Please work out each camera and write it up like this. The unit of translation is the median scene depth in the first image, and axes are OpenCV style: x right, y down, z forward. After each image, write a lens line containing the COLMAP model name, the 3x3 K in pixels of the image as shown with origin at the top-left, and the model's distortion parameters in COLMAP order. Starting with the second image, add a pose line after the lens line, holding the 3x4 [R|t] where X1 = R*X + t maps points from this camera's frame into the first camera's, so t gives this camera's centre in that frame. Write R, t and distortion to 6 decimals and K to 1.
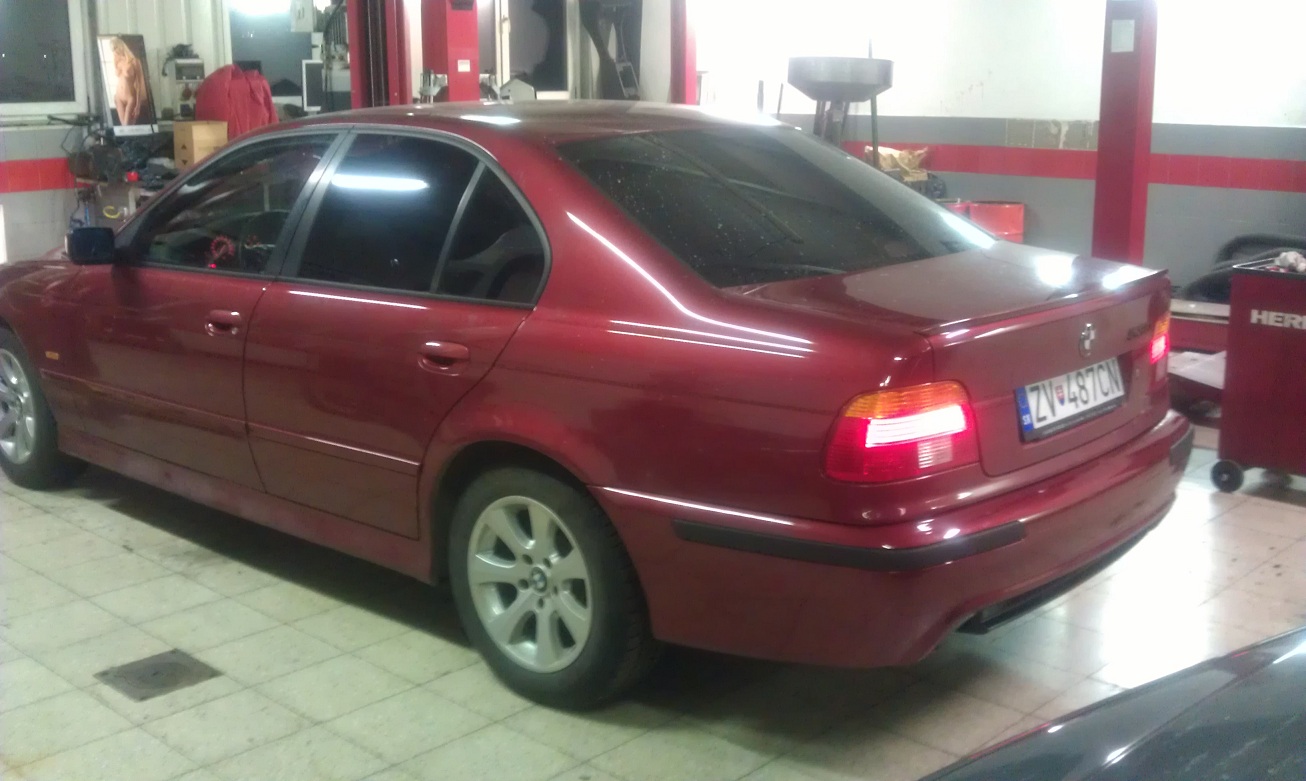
lens RADIAL K [[1396.3, 0, 653.0], [0, 1396.3, 390.5], [0, 0, 1]] dist [0.072701, -0.253972]
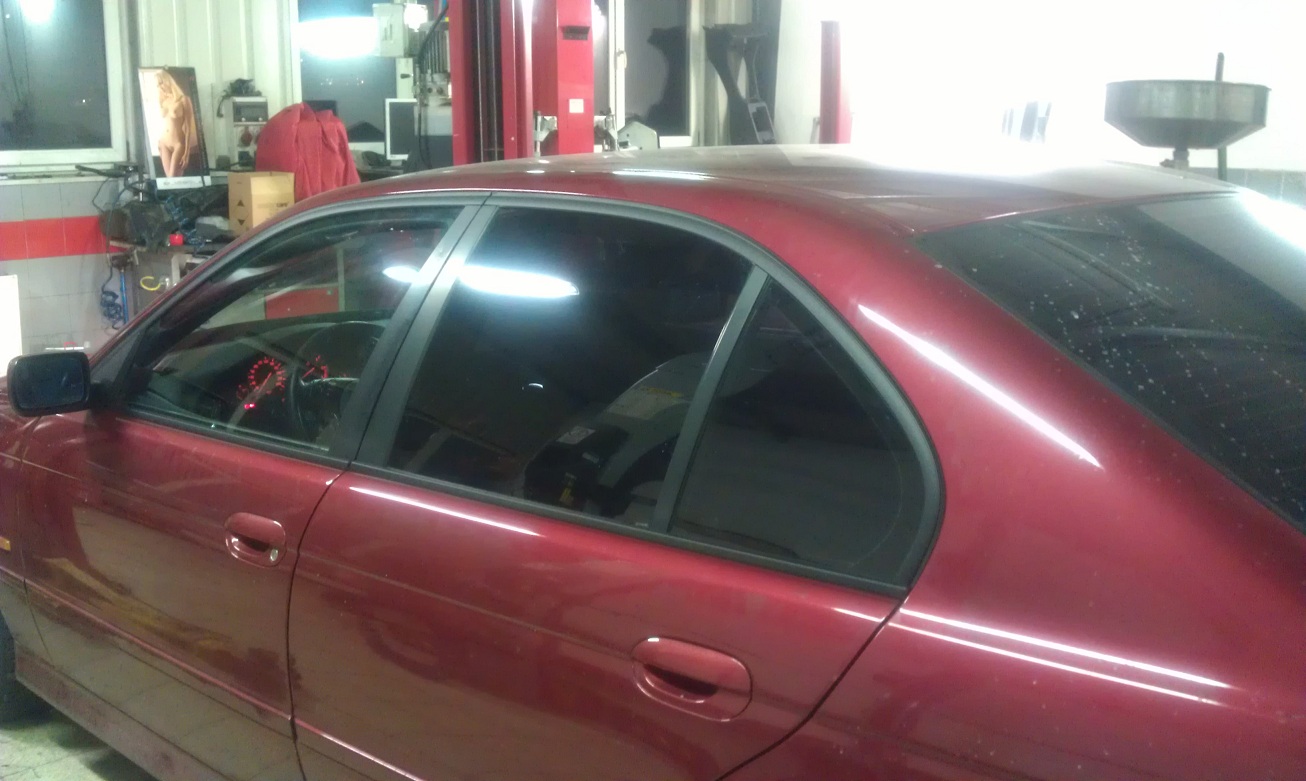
lens RADIAL K [[1396.3, 0, 653.0], [0, 1396.3, 390.5], [0, 0, 1]] dist [0.072701, -0.253972]
pose [[0.998803, 0.008802, -0.048119, -0.054267], [-0.010345, 0.999437, -0.031918, -0.041088], [0.047811, 0.032377, 0.998332, 0.199630]]
